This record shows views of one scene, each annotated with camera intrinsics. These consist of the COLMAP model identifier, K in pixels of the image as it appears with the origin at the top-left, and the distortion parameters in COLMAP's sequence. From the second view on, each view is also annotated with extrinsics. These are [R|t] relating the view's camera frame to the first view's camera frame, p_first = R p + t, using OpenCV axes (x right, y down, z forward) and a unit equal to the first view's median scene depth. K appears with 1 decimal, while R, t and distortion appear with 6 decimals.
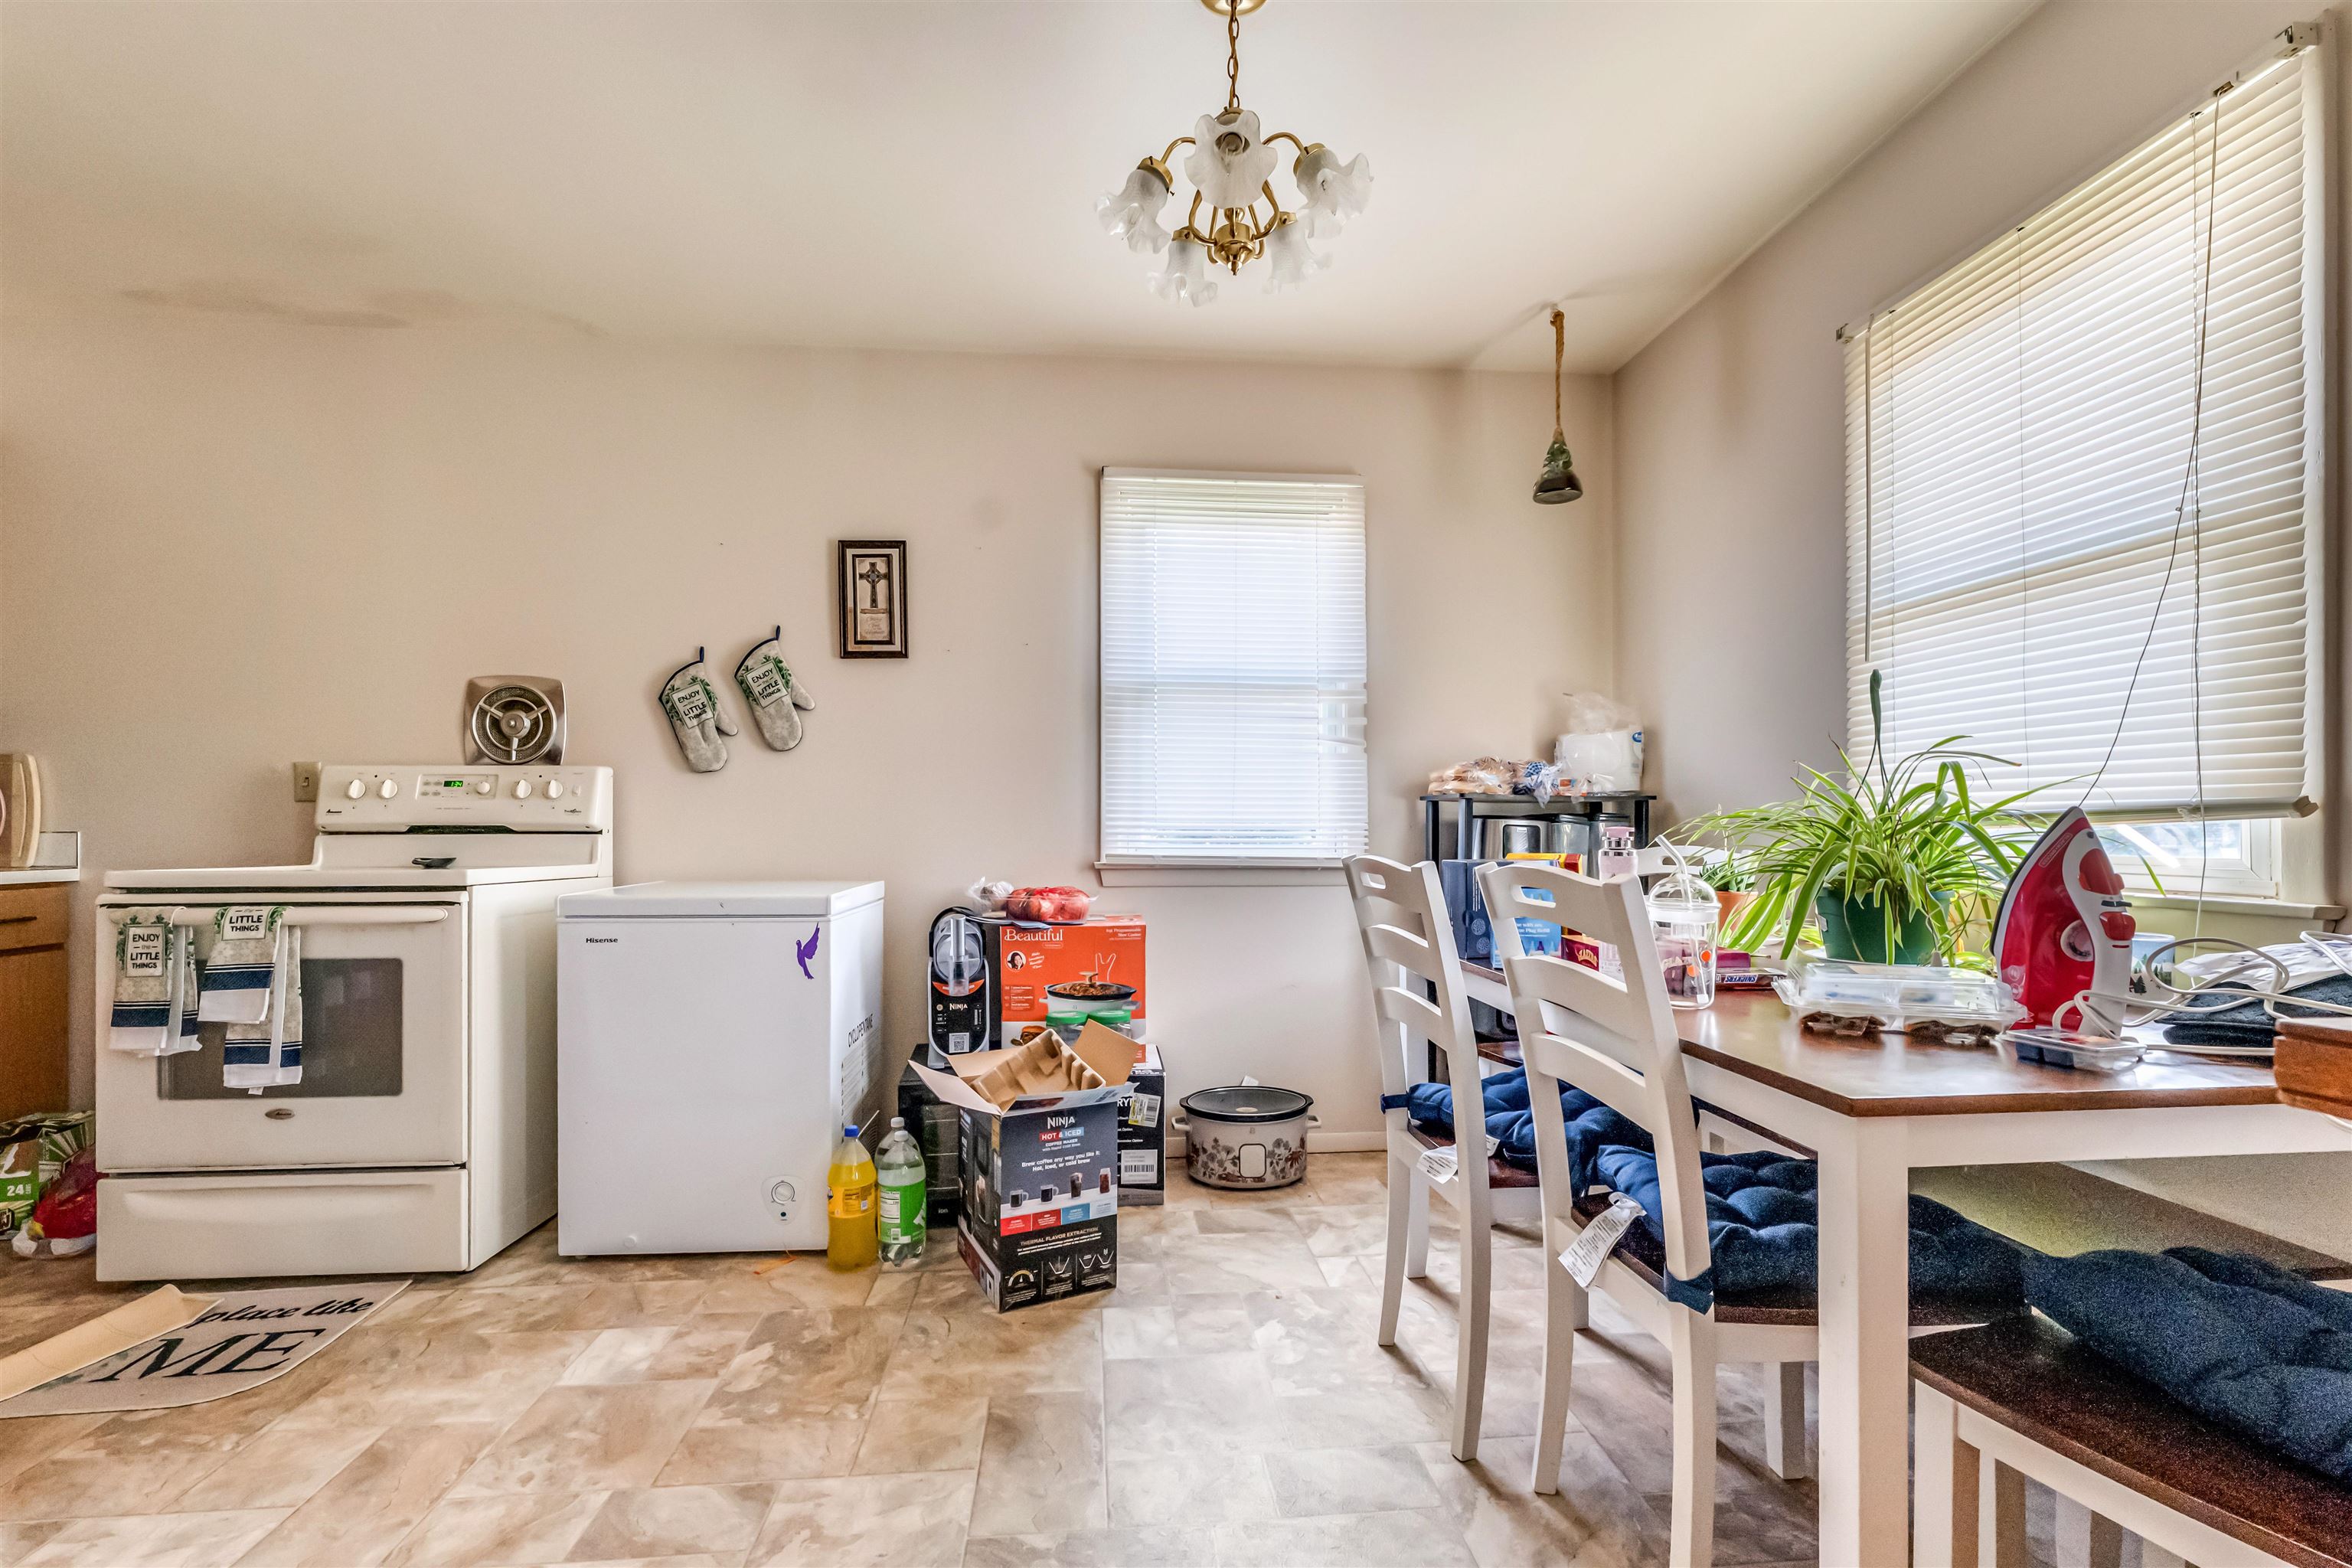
lens RADIAL K [[975.6, 0, 1164.6], [0, 975.6, 837.9], [0, 0, 1]] dist [0.002330, 0.000304]
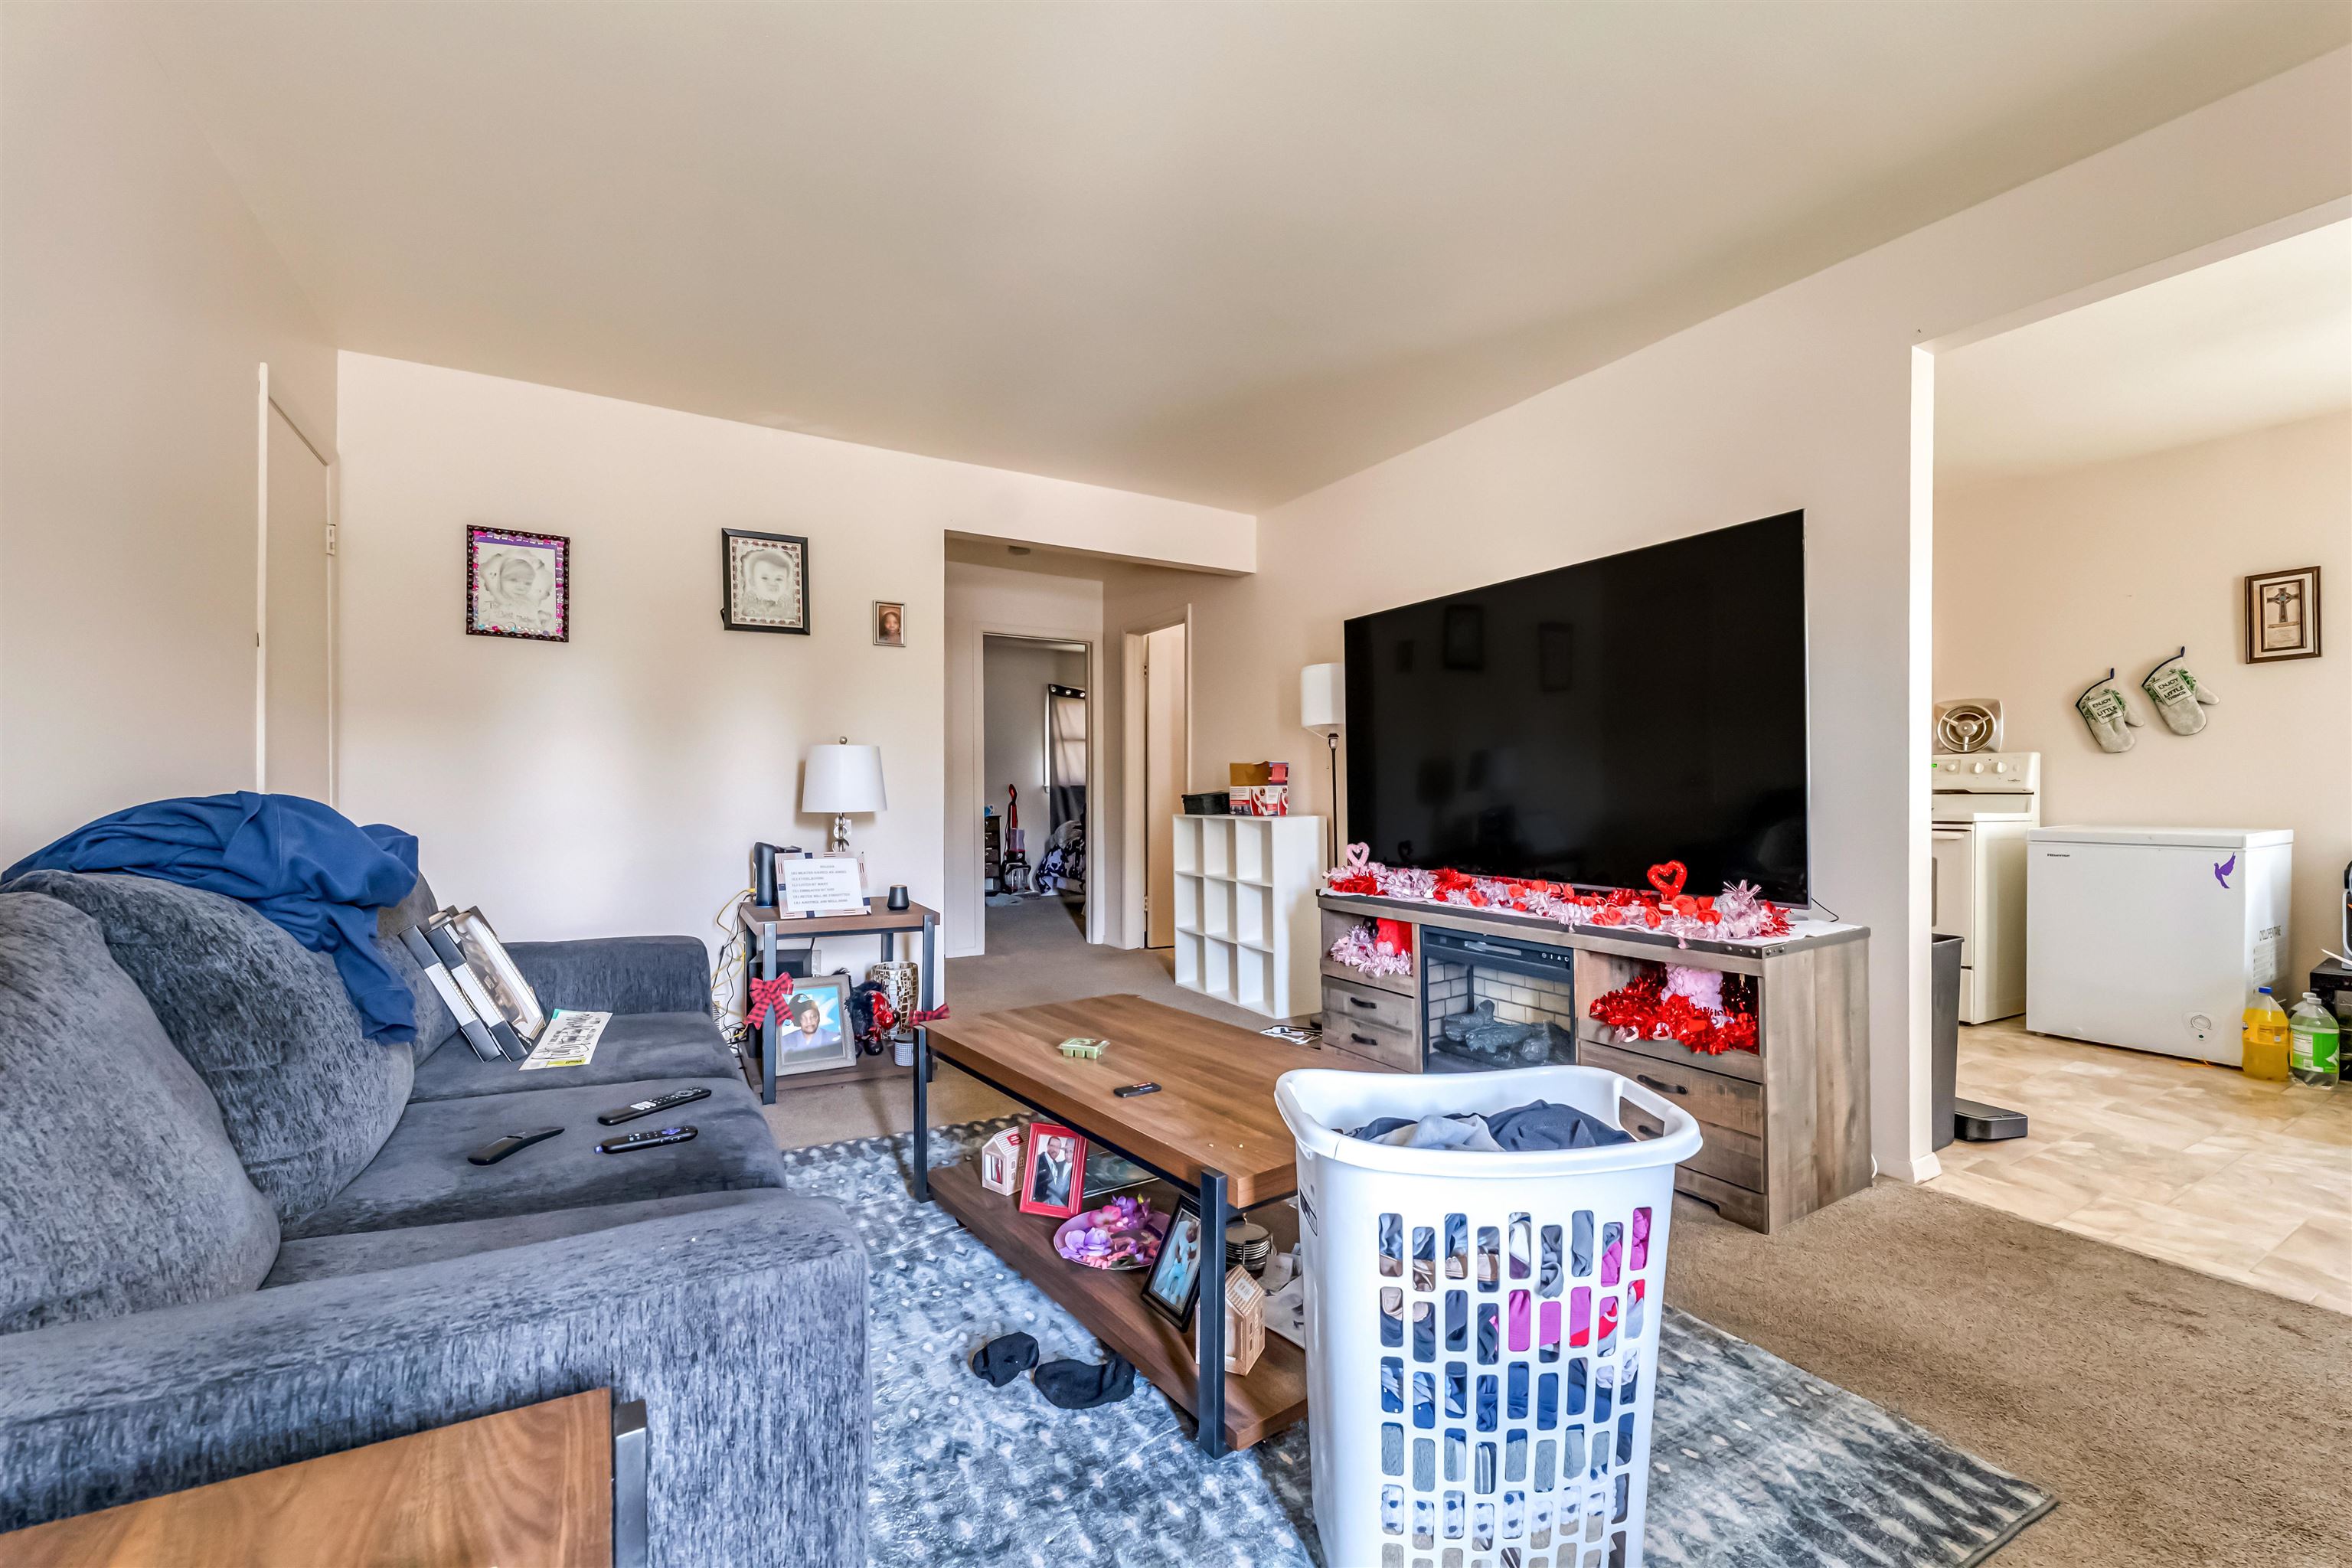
lens RADIAL K [[975.6, 0, 1173.5], [0, 975.6, 799.0], [0, 0, 1]] dist [0.002330, 0.000304]
pose [[0.442595, 0.006723, -0.896696, 0.230316], [-0.004635, 0.999976, 0.005210, 0.001587], [0.896709, 0.001850, 0.442616, -0.946868]]
